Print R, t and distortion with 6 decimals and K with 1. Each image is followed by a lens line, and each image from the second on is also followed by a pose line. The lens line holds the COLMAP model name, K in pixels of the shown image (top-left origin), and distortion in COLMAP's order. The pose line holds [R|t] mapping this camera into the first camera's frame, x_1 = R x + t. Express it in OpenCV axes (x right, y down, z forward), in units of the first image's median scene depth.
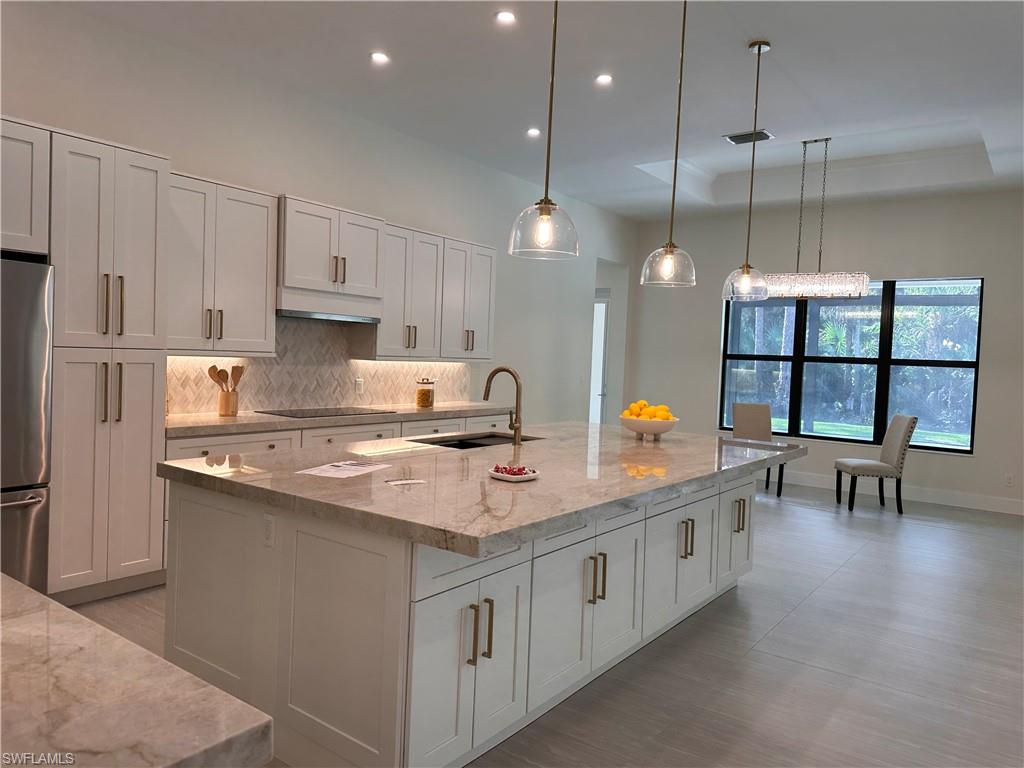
lens RADIAL K [[704.8, 0, 512.0], [0, 704.8, 384.0], [0, 0, 1]] dist [0.001923, 0.000437]
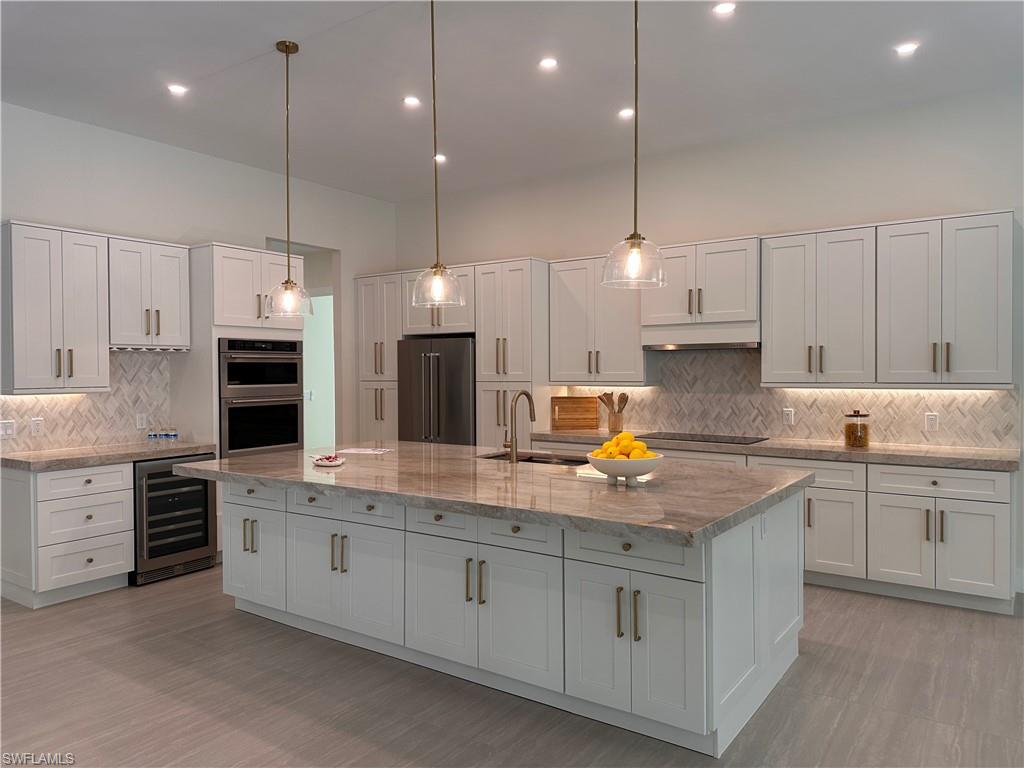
lens RADIAL K [[704.8, 0, 512.0], [0, 704.8, 384.0], [0, 0, 1]] dist [0.001923, 0.000437]
pose [[-0.007326, -0.021787, -0.999736, 0.748034], [-0.035549, 0.999136, -0.021514, -0.006844], [0.999341, 0.035382, -0.008094, 0.696027]]
